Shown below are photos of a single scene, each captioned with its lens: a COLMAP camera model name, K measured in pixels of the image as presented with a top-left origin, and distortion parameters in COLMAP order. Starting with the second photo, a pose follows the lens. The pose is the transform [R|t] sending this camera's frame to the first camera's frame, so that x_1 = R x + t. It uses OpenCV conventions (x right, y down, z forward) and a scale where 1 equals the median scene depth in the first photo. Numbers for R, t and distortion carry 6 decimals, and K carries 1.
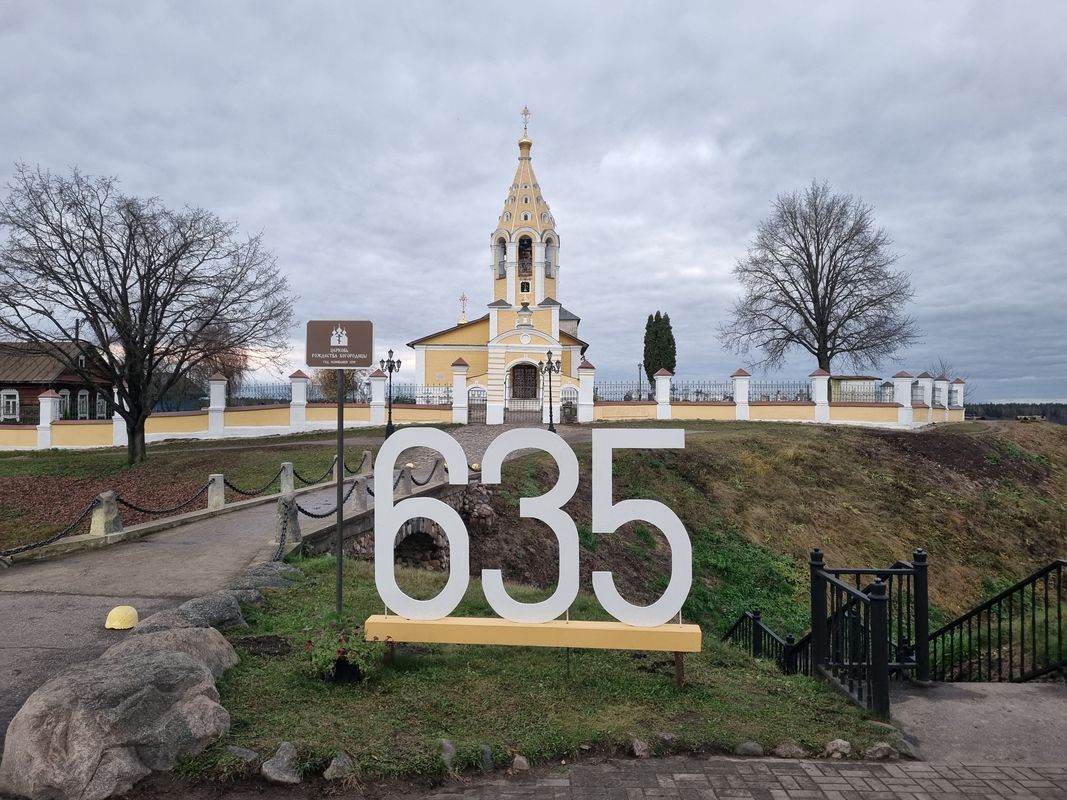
lens RADIAL K [[810.5, 0, 533.5], [0, 810.5, 400.0], [0, 0, 1]] dist [0.004415, -0.000959]
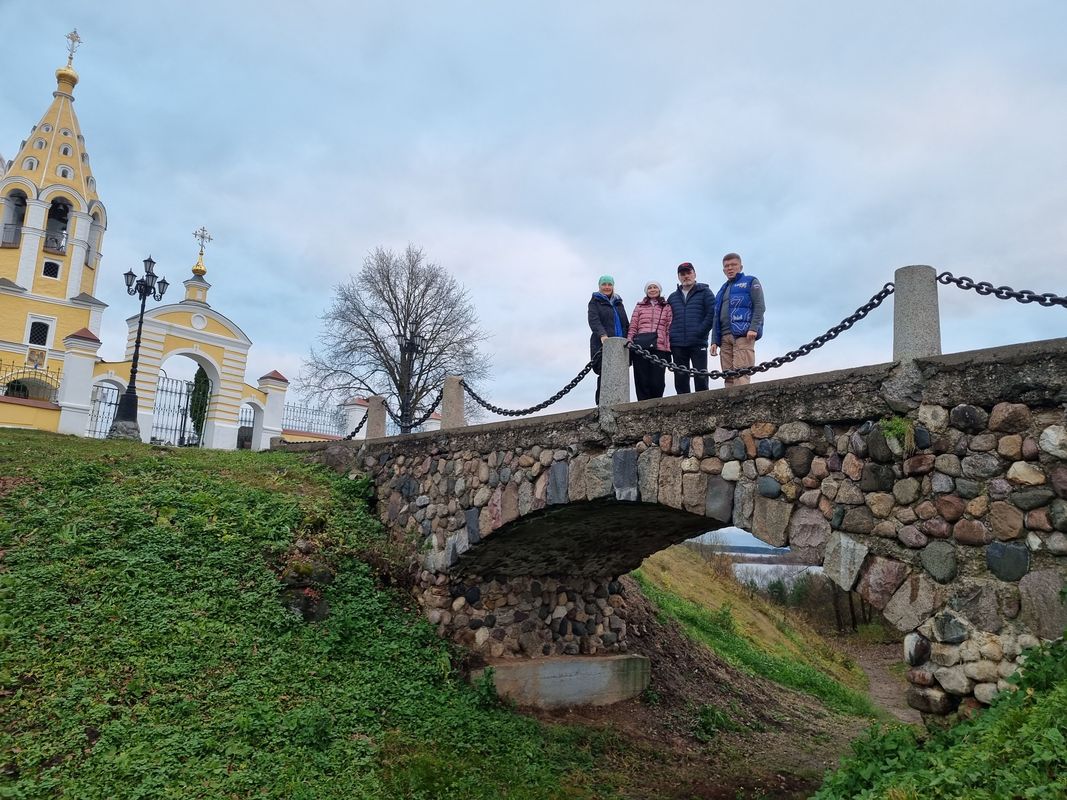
lens RADIAL K [[810.5, 0, 533.5], [0, 810.5, 400.0], [0, 0, 1]] dist [0.004415, -0.000959]
pose [[0.676116, 0.149805, 0.721405, -0.216384], [-0.046662, 0.985853, -0.160987, 0.061105], [-0.735316, 0.075184, 0.673541, 0.256272]]
